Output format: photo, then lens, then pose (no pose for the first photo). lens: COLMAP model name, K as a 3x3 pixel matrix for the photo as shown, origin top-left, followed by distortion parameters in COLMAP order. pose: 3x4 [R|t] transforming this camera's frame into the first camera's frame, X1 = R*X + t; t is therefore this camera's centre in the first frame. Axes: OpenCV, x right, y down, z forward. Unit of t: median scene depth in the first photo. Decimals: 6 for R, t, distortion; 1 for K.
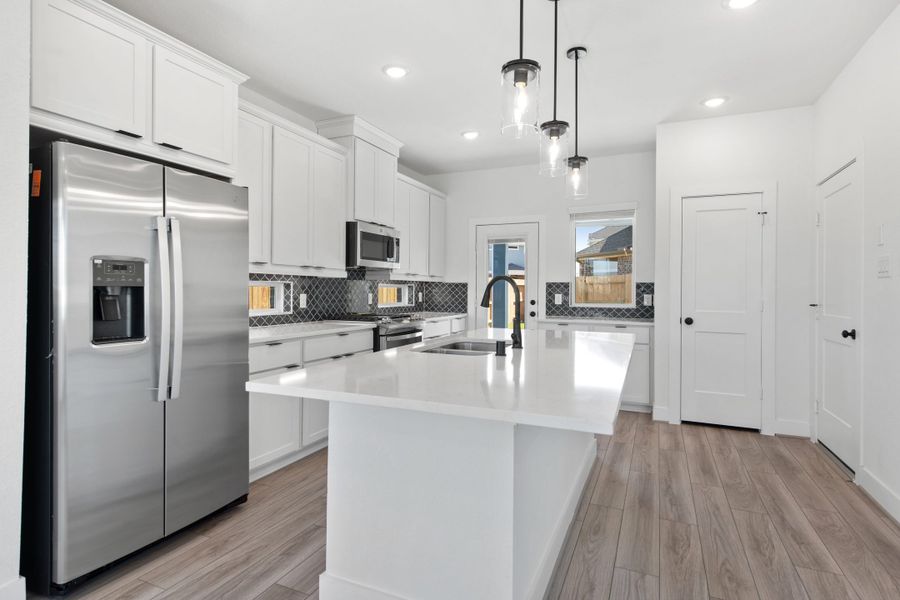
lens RADIAL K [[479.4, 0, 449.4], [0, 479.4, 296.4], [0, 0, 1]] dist [0.010213, -0.000877]
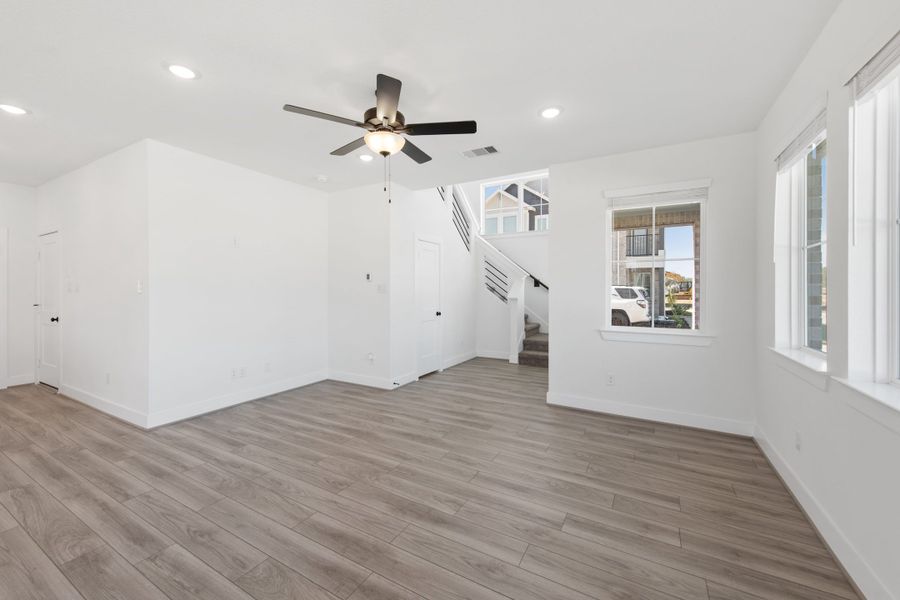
lens RADIAL K [[351.3, 0, 450.9], [0, 351.3, 295.8], [0, 0, 1]] dist [0.001335, 0.000145]
pose [[0.092808, -0.008349, 0.995649, -0.412088], [0.004211, 0.999959, 0.007993, -0.021166], [-0.995675, 0.003451, 0.092840, -0.680057]]
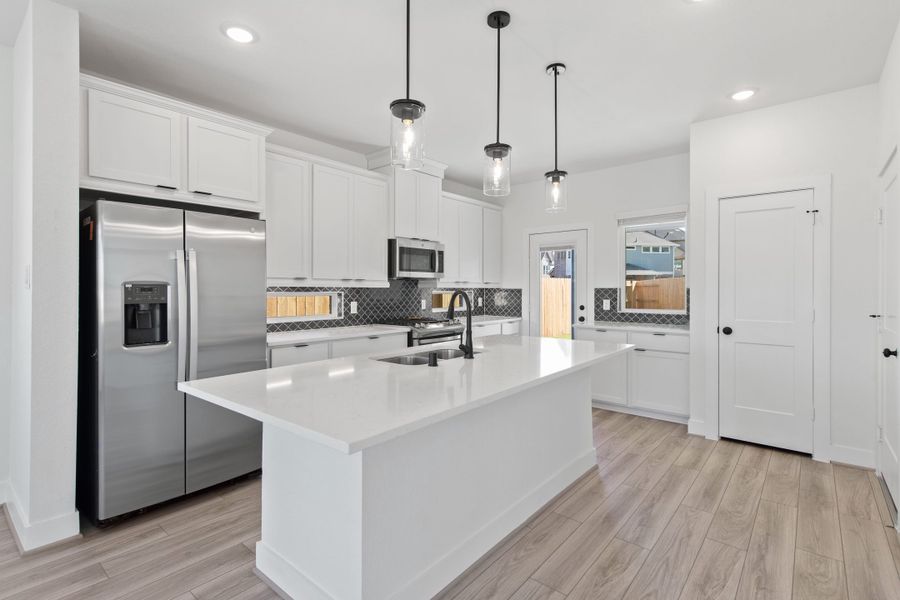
lens RADIAL K [[437.9, 0, 449.5], [0, 437.9, 296.0], [0, 0, 1]] dist [0.011191, -0.001874]
pose [[0.960357, -0.003410, -0.278753, 0.274290], [0.003739, 0.999993, 0.000652, -0.023236], [0.278748, -0.001668, 0.960363, 0.035585]]
